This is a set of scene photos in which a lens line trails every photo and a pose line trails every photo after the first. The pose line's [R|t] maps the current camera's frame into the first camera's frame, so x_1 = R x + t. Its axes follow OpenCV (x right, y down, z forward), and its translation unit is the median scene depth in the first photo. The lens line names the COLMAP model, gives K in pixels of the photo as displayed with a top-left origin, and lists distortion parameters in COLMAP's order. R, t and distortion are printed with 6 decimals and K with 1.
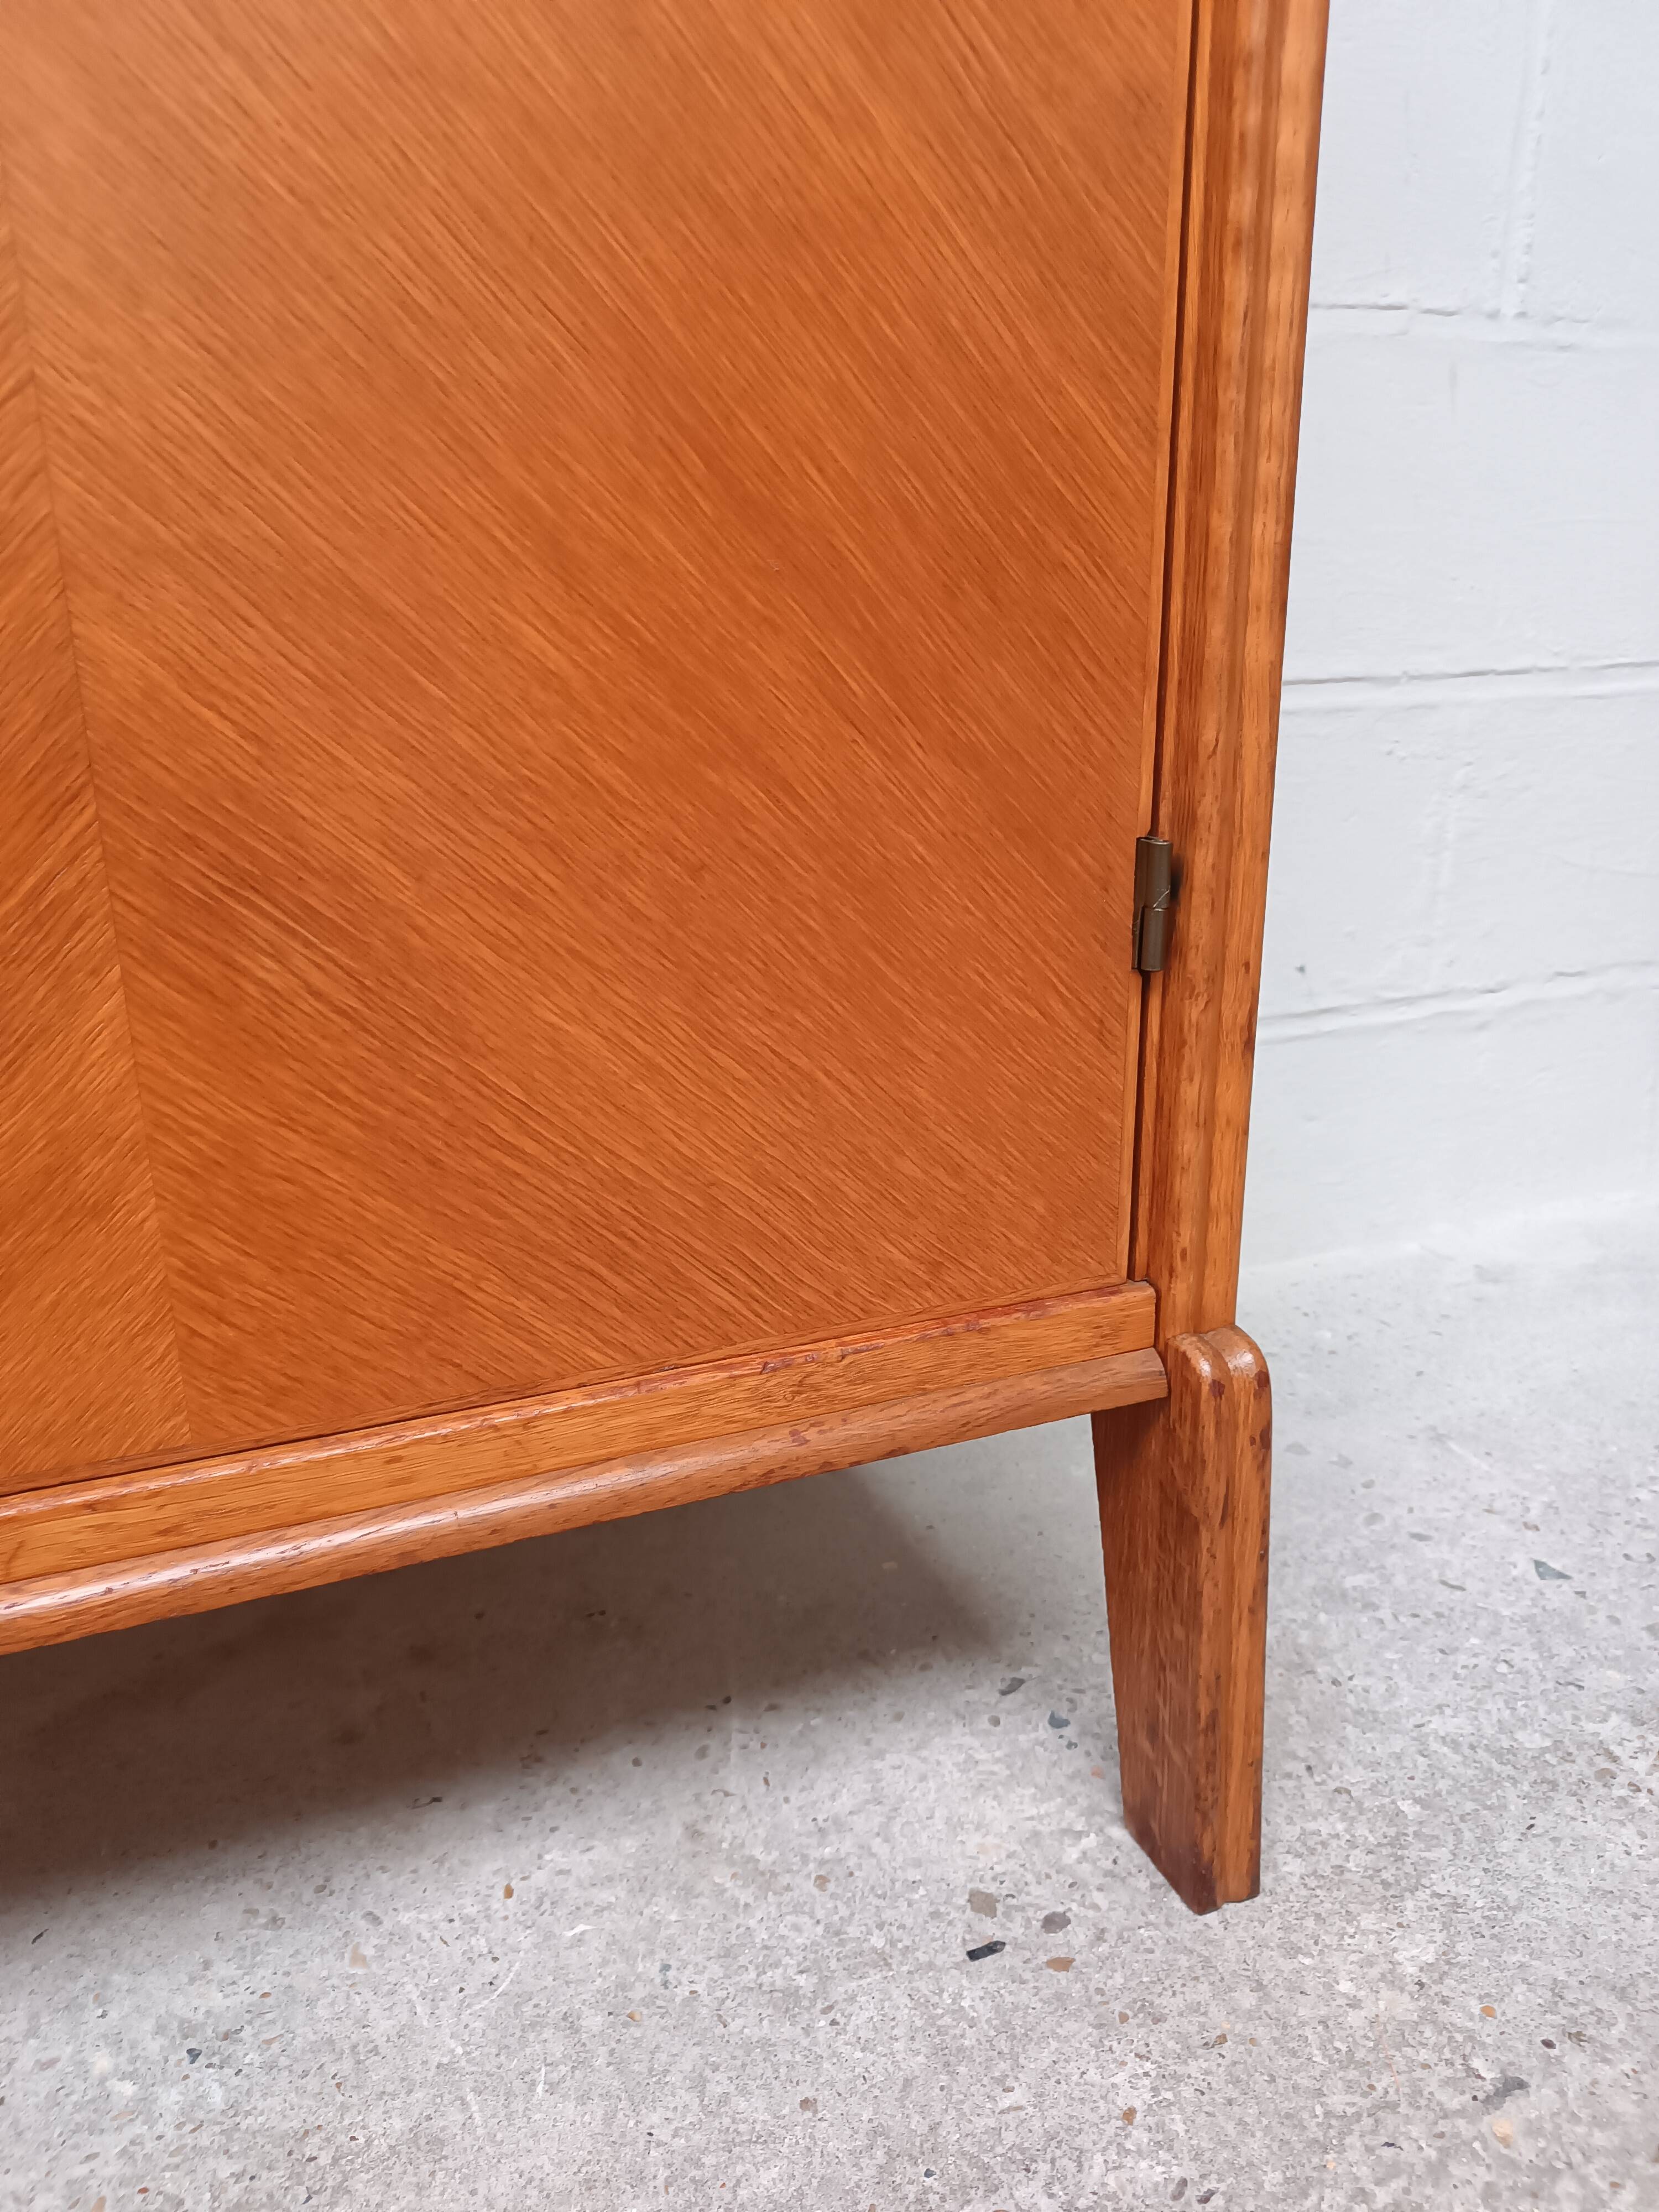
lens RADIAL K [[1600.0, 0, 831.0], [0, 1600.0, 1116.3], [0, 0, 1]] dist [0.023789, -0.031715]
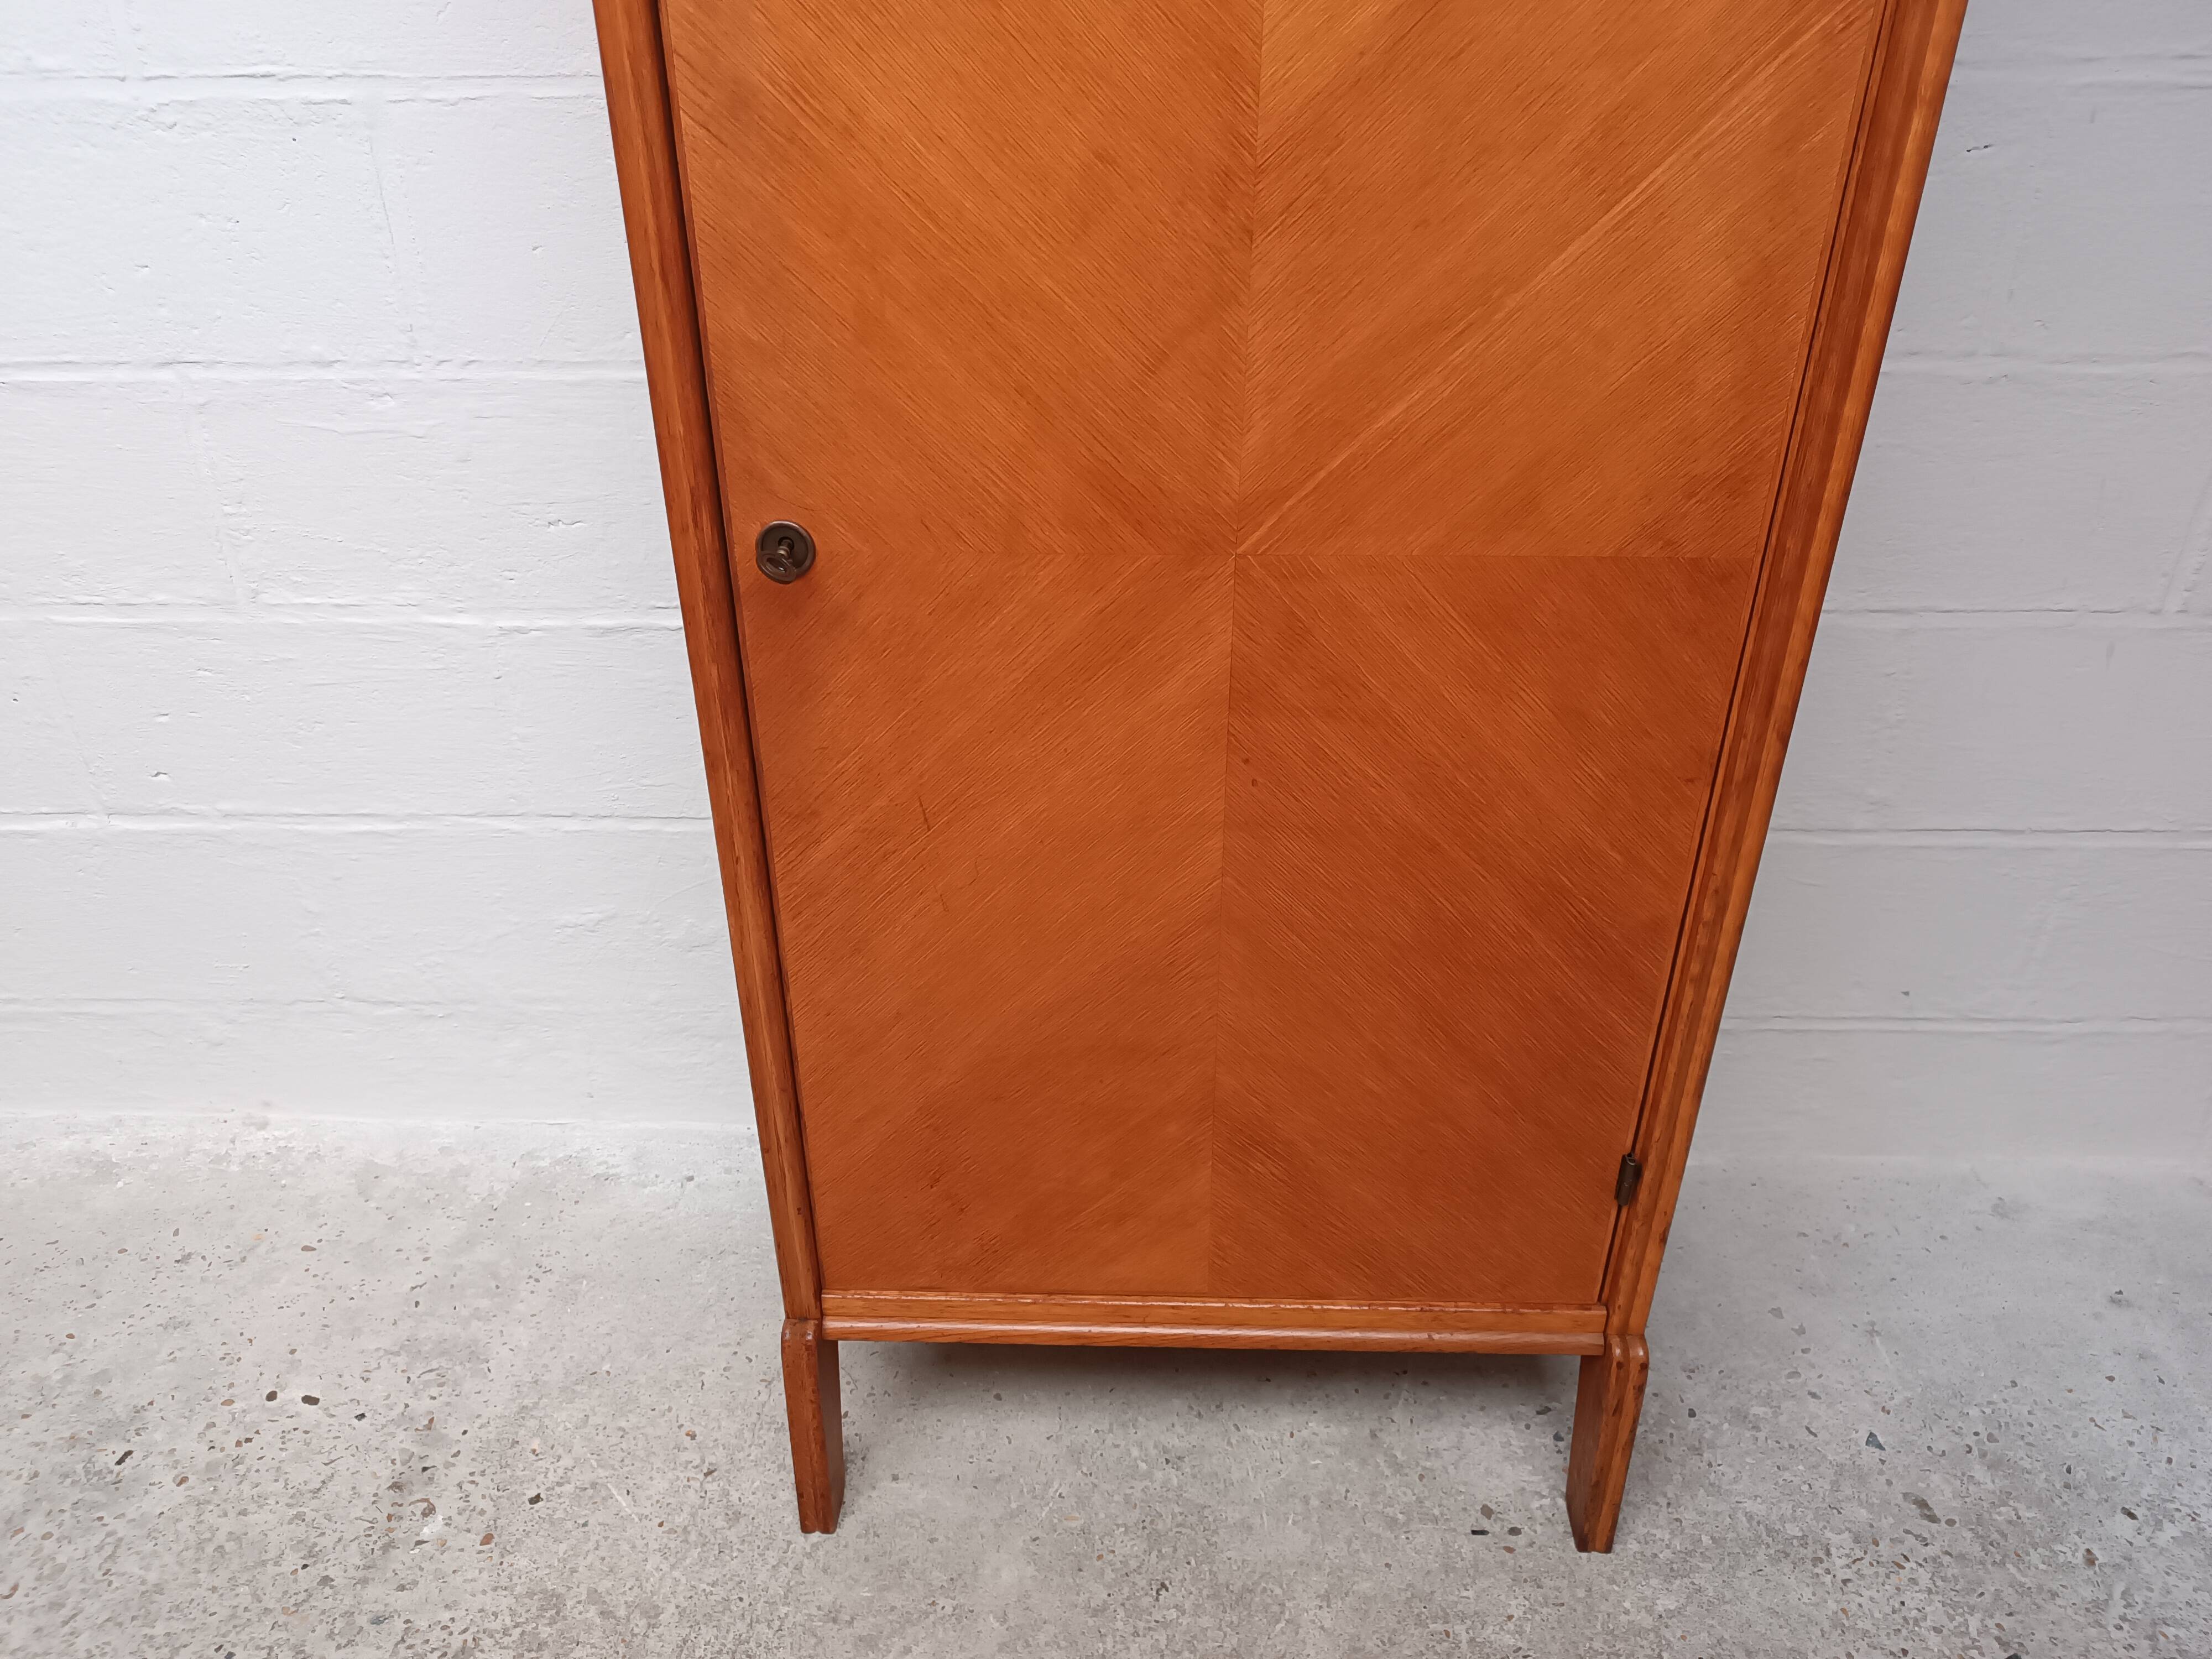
lens RADIAL K [[1600.0, 0, 1108.4], [0, 1600.0, 836.9], [0, 0, 1]] dist [0.023789, -0.031715]
pose [[0.914734, 0.215209, -0.341974, 0.192420], [-0.129772, 0.957992, 0.255754, -1.038412], [0.382649, -0.189568, 0.904236, -1.202479]]
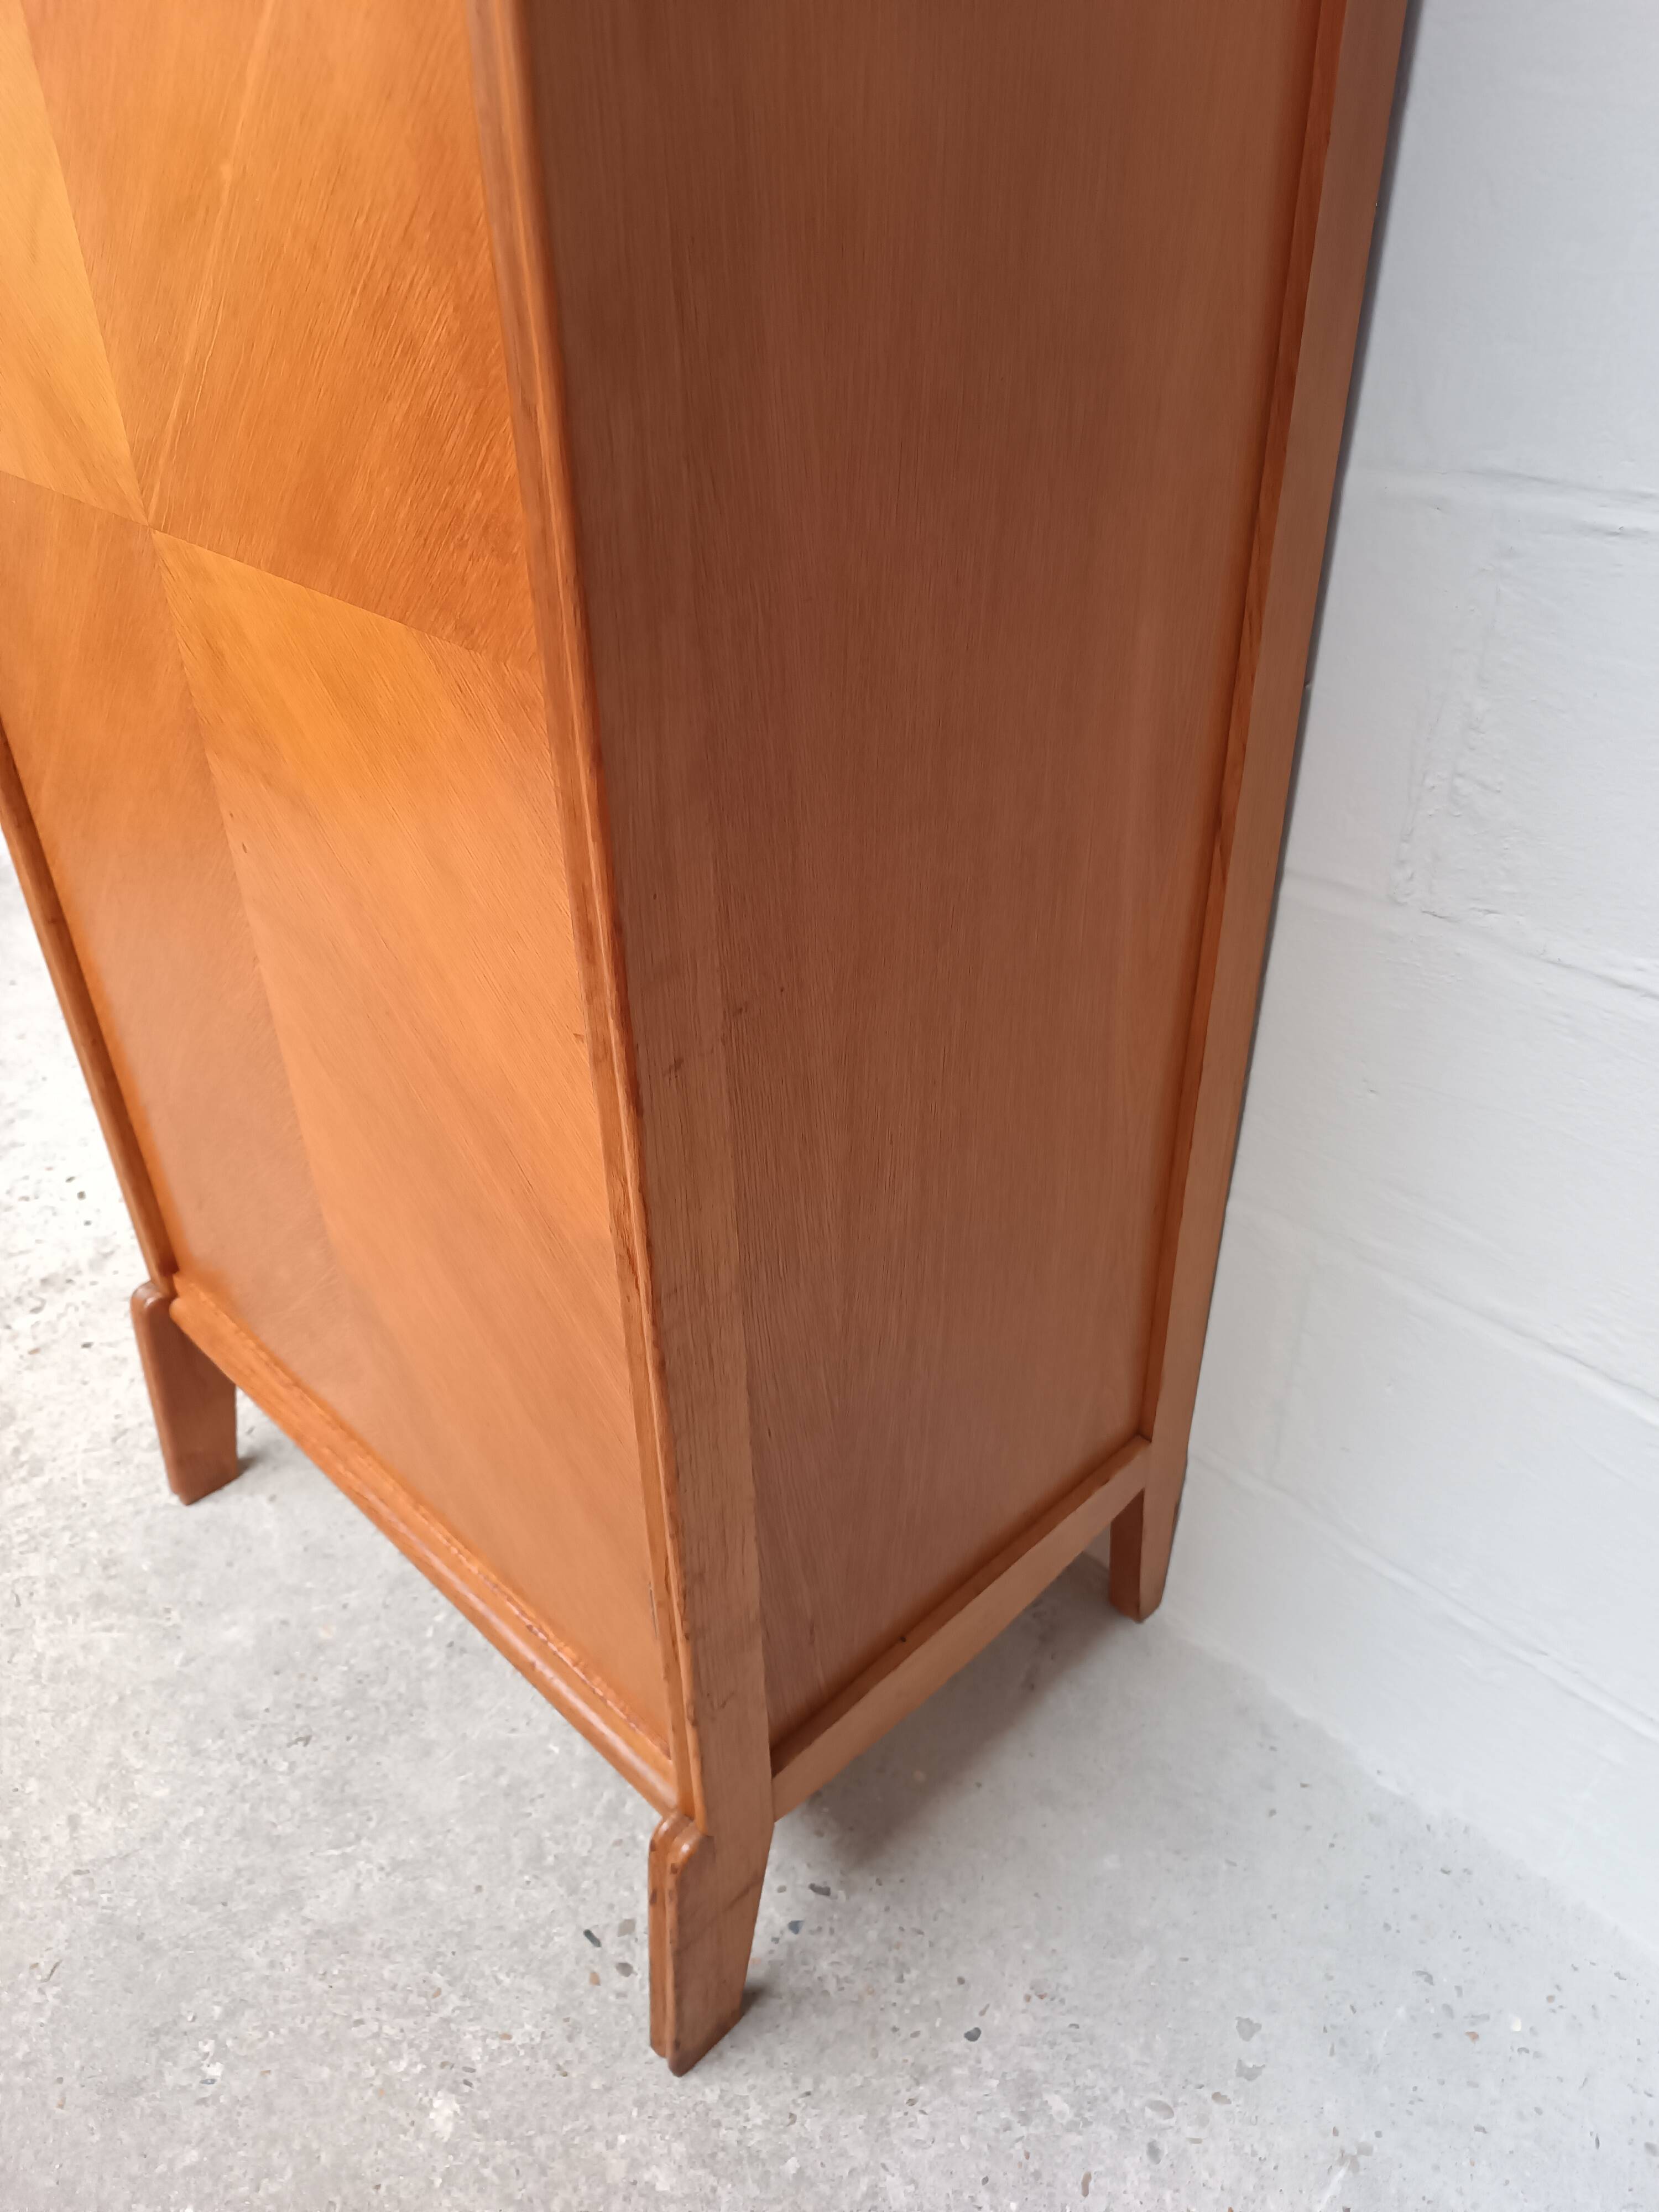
lens RADIAL K [[1600.0, 0, 816.4], [0, 1600.0, 1110.9], [0, 0, 1]] dist [0.023789, -0.031715]
pose [[0.377627, 0.523103, -0.764043, 1.151179], [-0.260984, 0.851813, 0.454205, -1.243108], [0.888417, 0.027883, 0.458189, 0.372816]]
